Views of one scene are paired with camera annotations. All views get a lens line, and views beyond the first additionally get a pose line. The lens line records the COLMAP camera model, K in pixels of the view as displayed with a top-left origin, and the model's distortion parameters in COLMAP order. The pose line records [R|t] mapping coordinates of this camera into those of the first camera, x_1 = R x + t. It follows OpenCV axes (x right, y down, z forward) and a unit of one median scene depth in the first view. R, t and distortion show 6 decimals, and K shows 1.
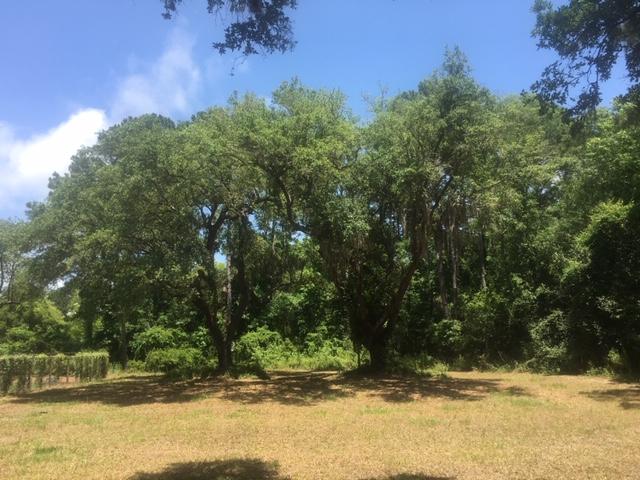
lens RADIAL K [[550.2, 0, 309.3], [0, 550.2, 254.2], [0, 0, 1]] dist [0.083138, -0.116446]
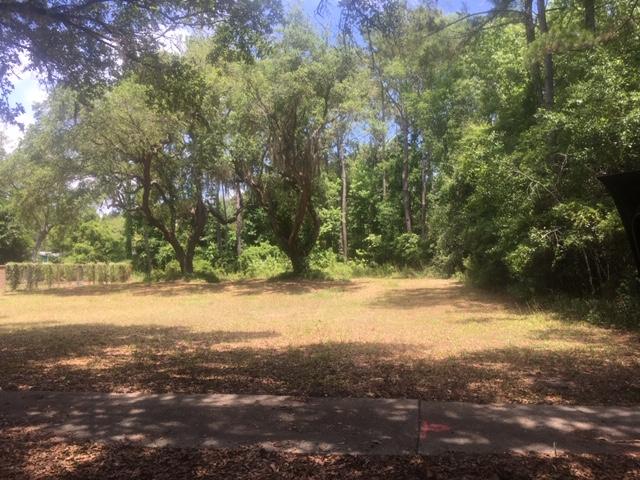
lens RADIAL K [[550.2, 0, 309.3], [0, 550.2, 254.2], [0, 0, 1]] dist [0.083138, -0.116446]
pose [[0.978100, -0.003360, -0.208108, 0.410661], [0.034400, 0.988728, 0.145717, -0.010106], [0.205273, -0.149684, 0.967191, -0.146281]]
